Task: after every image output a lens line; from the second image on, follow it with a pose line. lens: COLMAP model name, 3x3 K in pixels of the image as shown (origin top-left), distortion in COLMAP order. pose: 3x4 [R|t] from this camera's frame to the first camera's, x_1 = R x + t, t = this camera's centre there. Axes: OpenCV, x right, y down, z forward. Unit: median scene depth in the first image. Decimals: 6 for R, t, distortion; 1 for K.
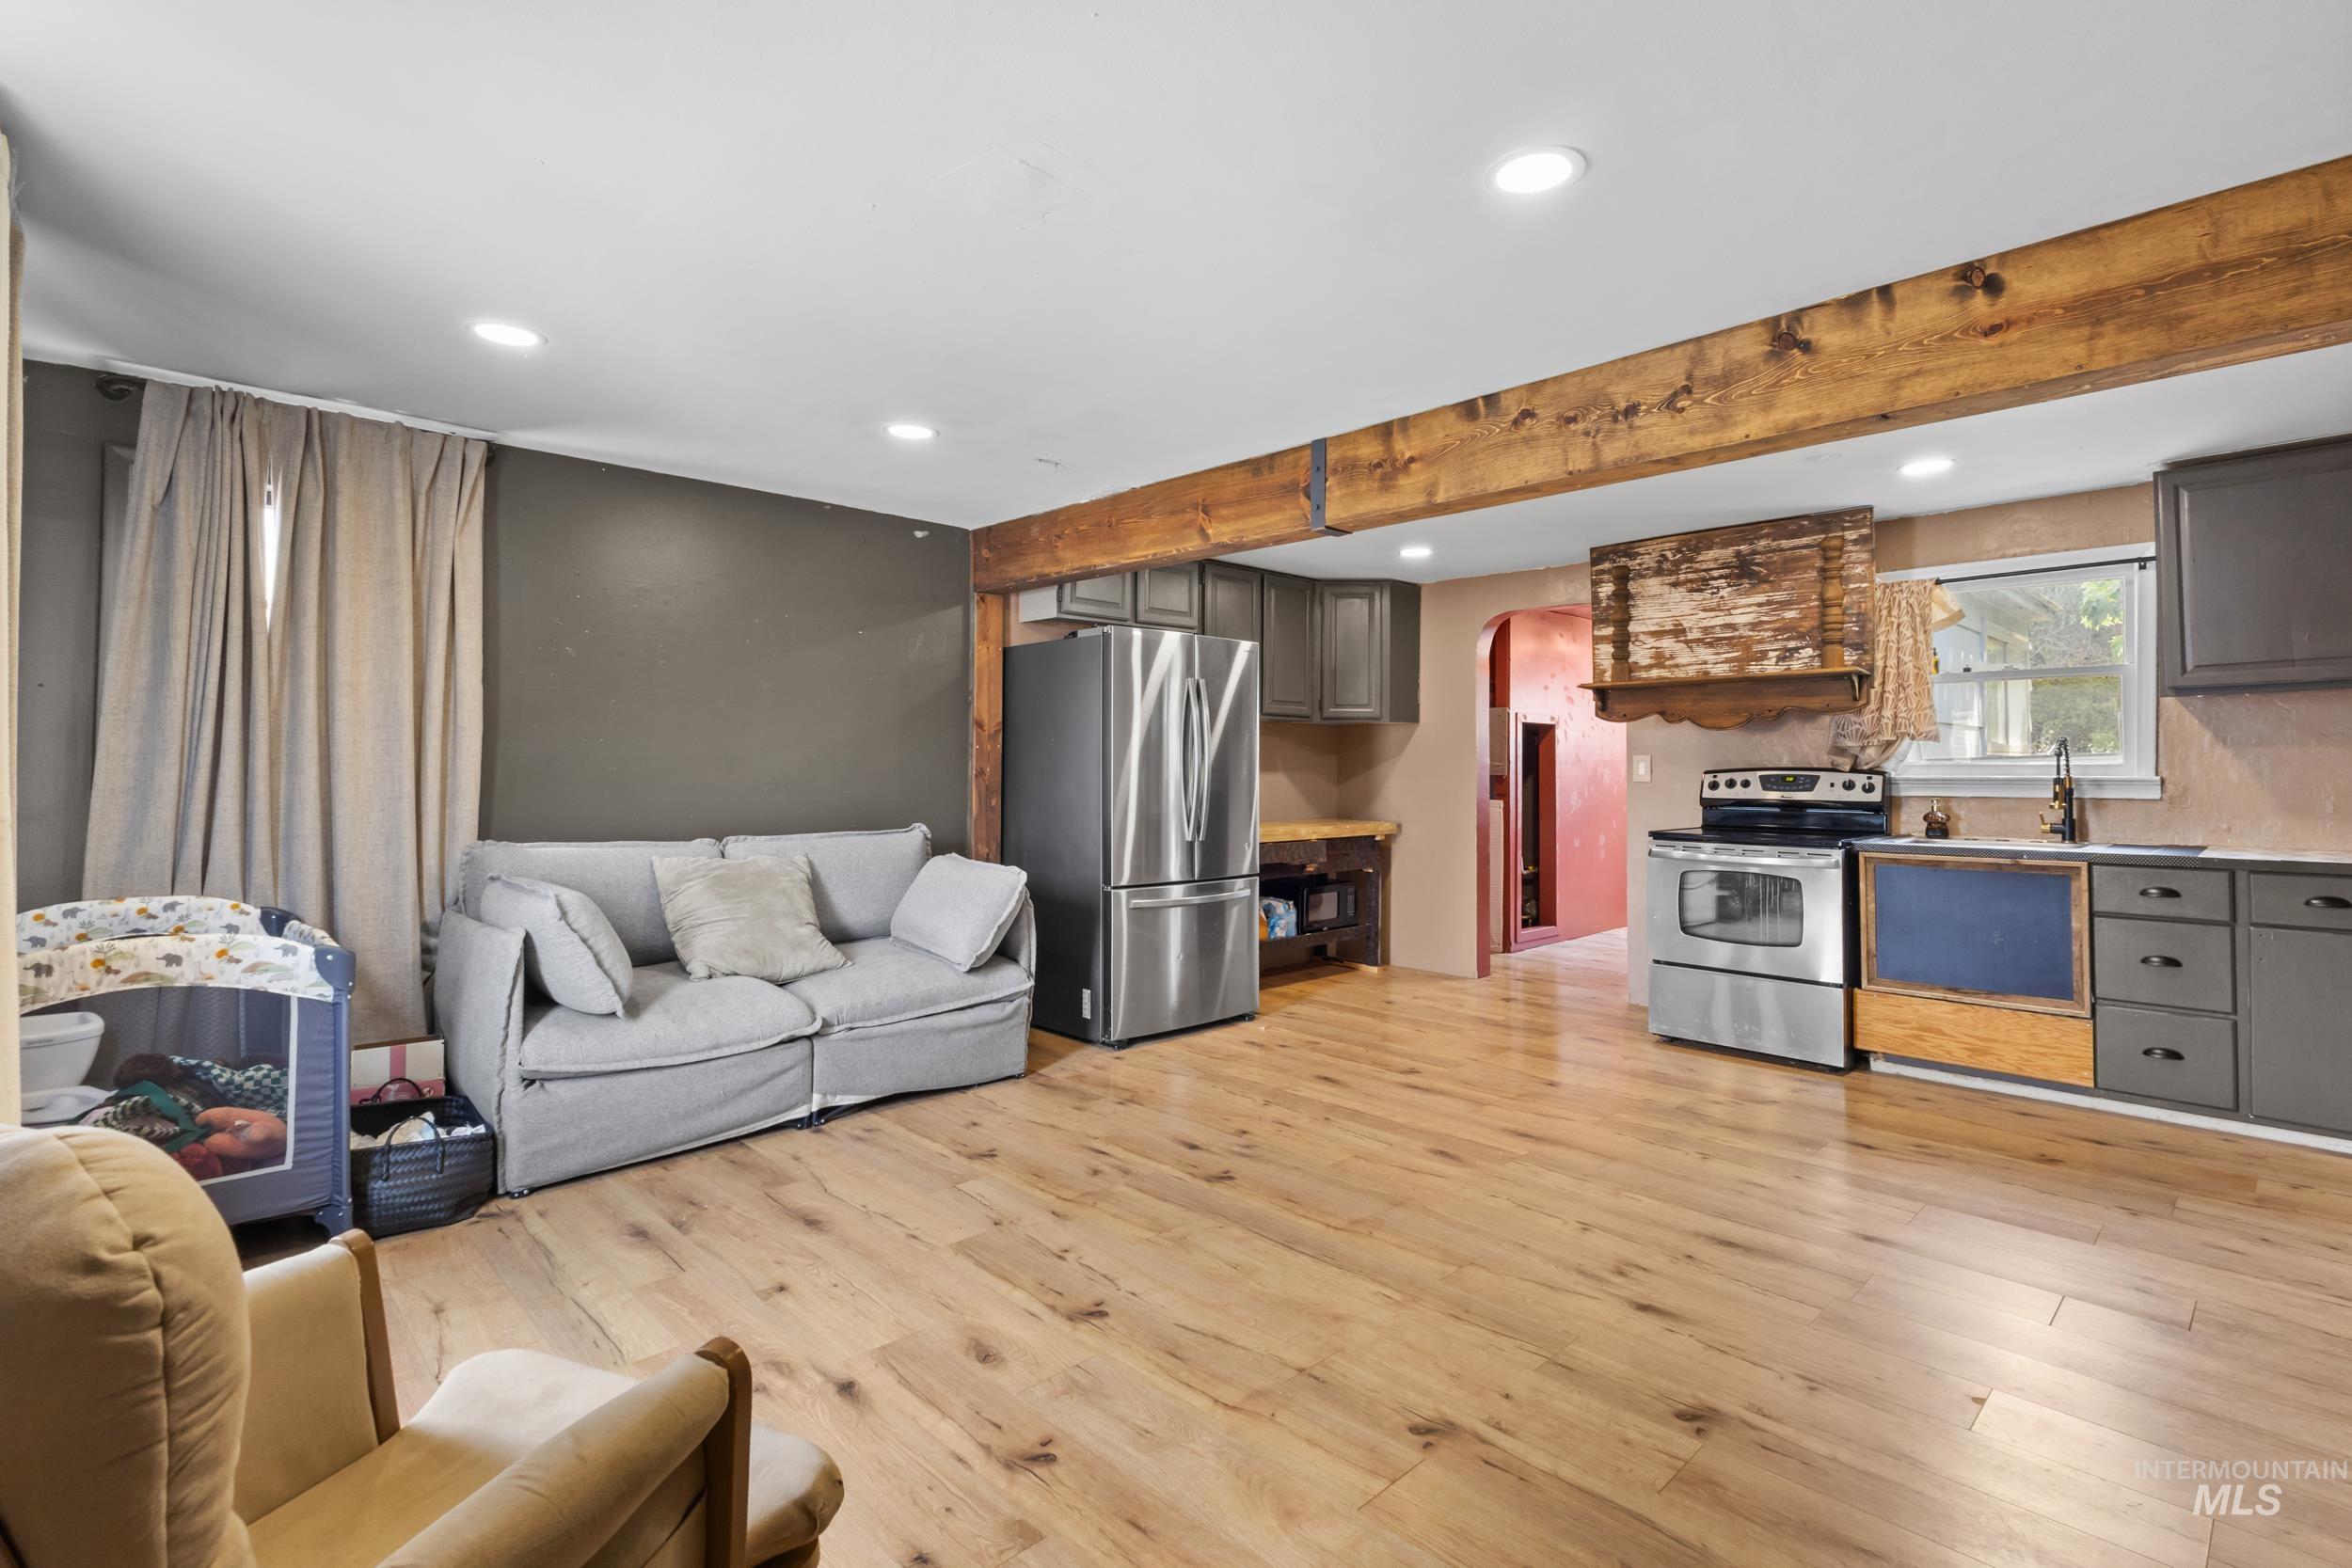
lens RADIAL K [[1101.6, 0, 1188.4], [0, 1101.6, 749.1], [0, 0, 1]] dist [0.013616, -0.002347]
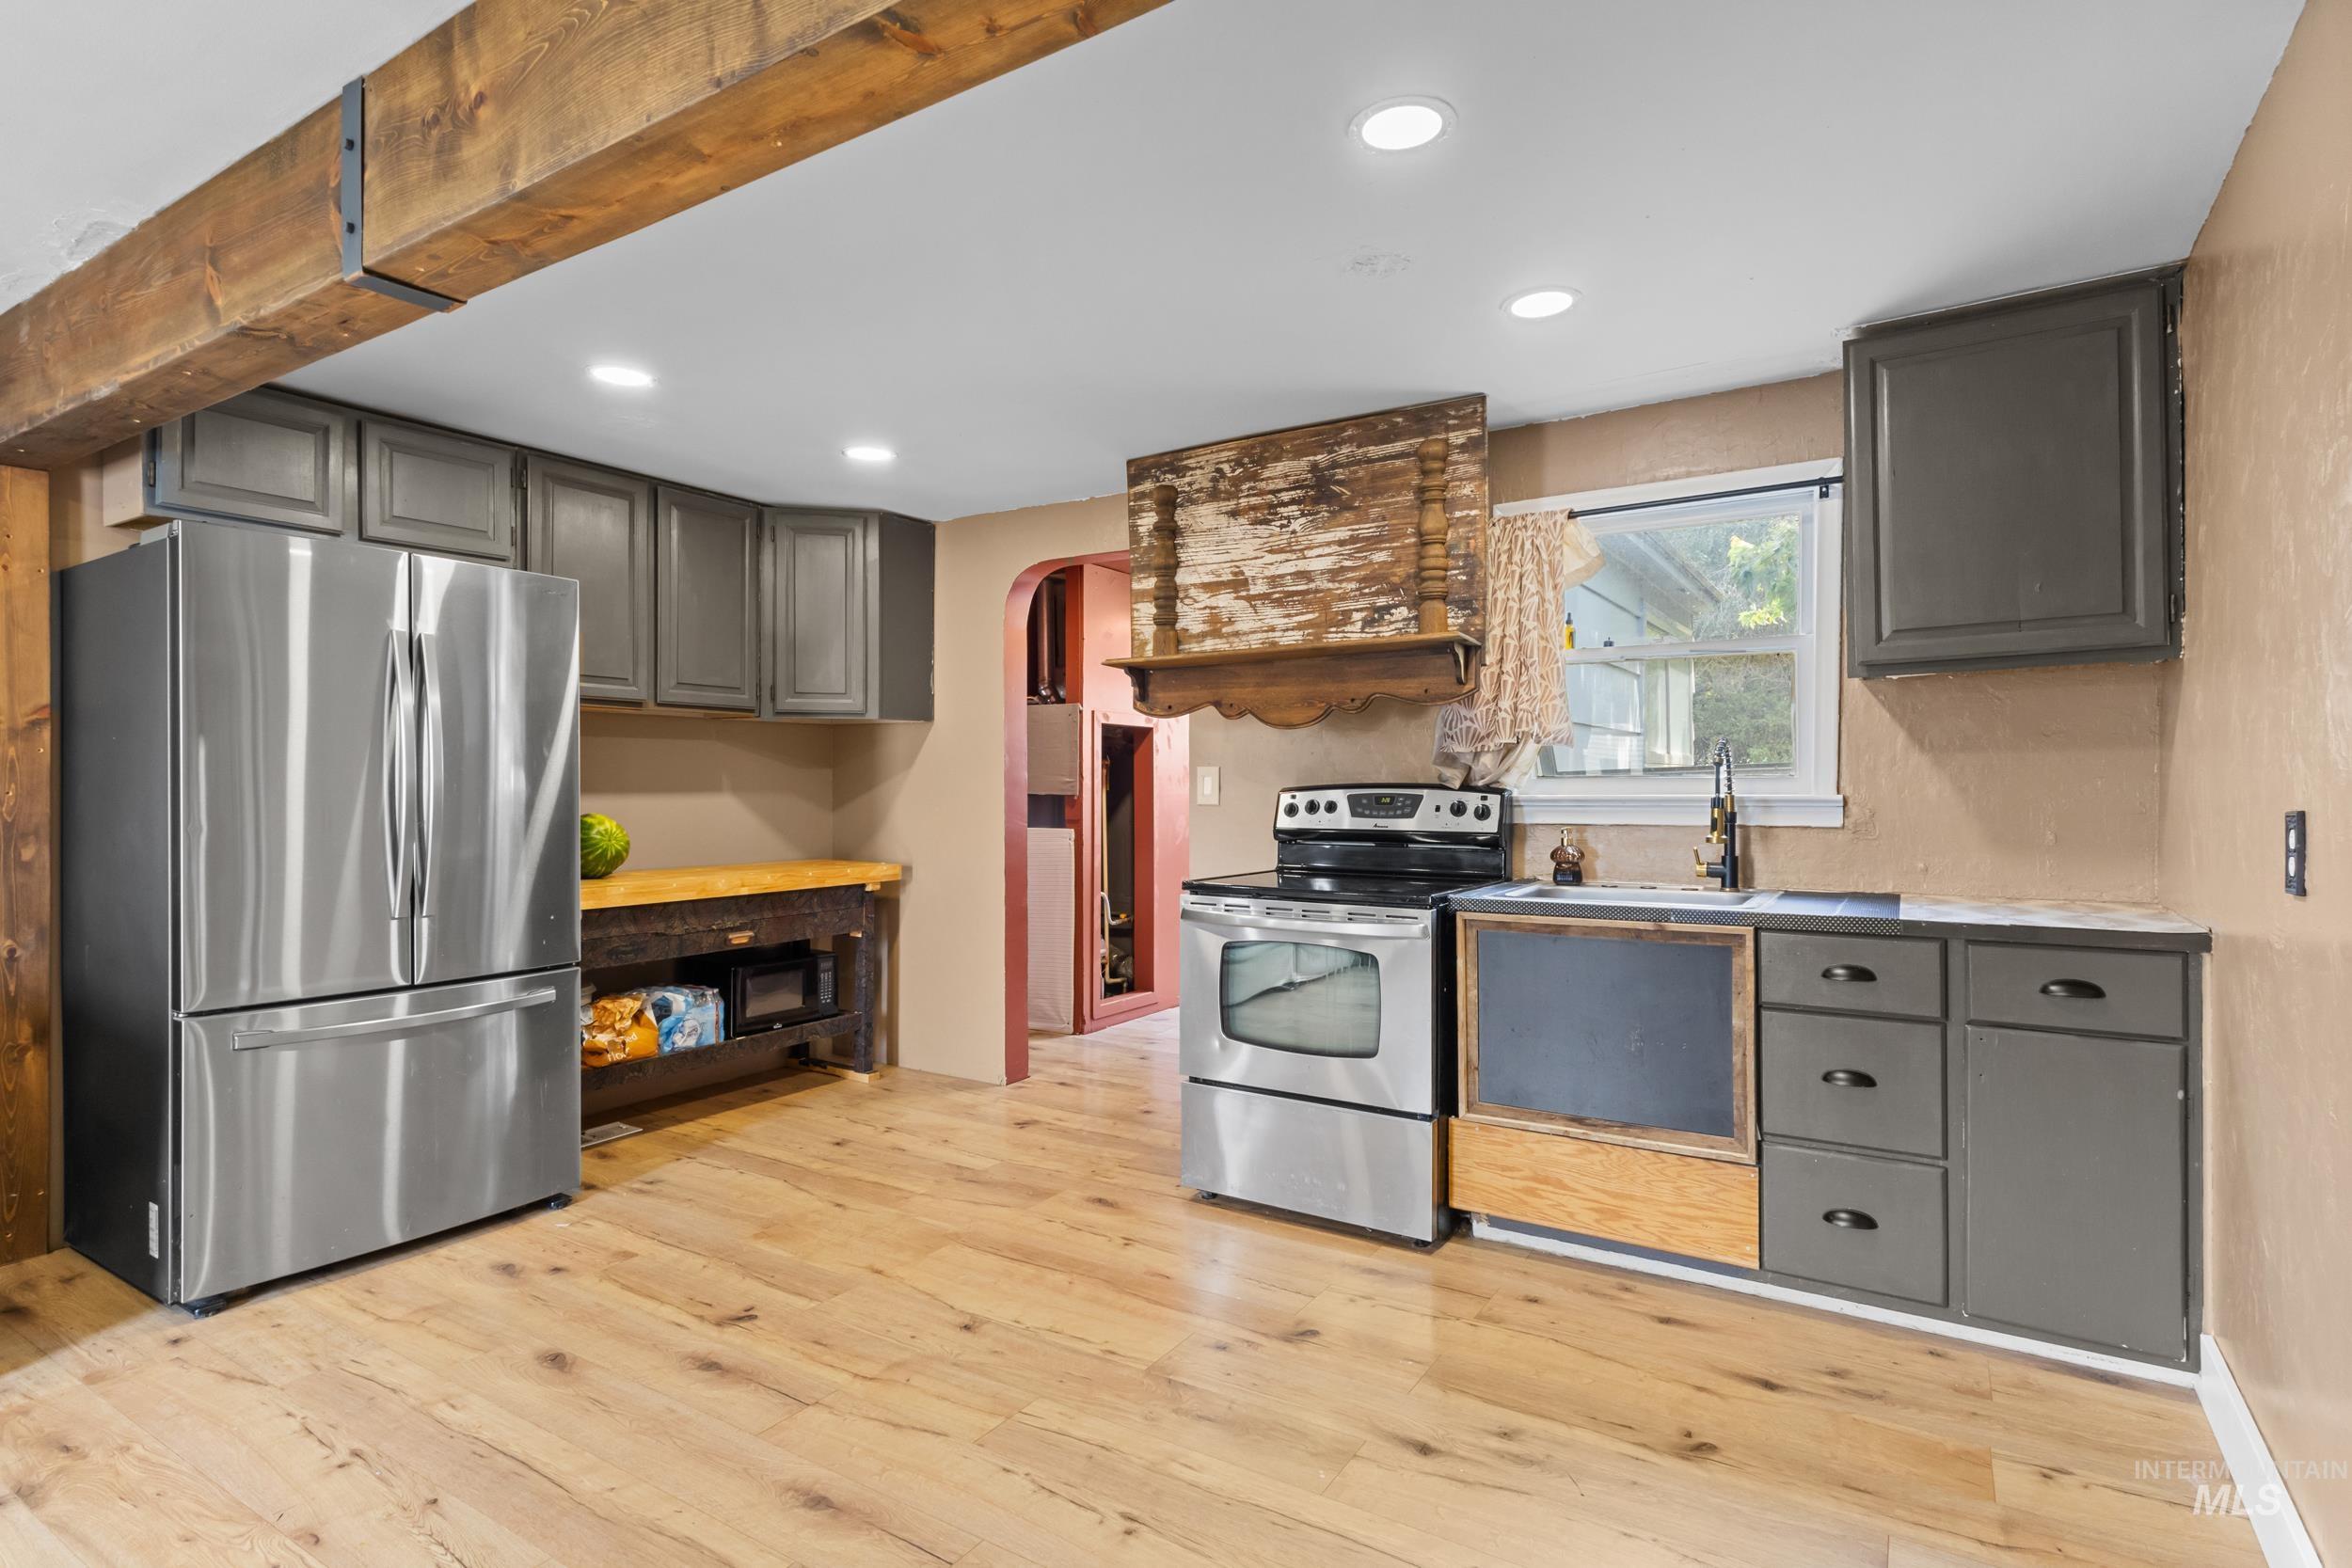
lens RADIAL K [[1165.6, 0, 1184.1], [0, 1165.6, 789.5], [0, 0, 1]] dist [0.007946, -0.001270]
pose [[0.972534, -0.005317, 0.232698, 0.298581], [0.000232, 0.999761, 0.021874, 0.005193], [-0.232759, -0.021219, 0.972303, 0.379608]]
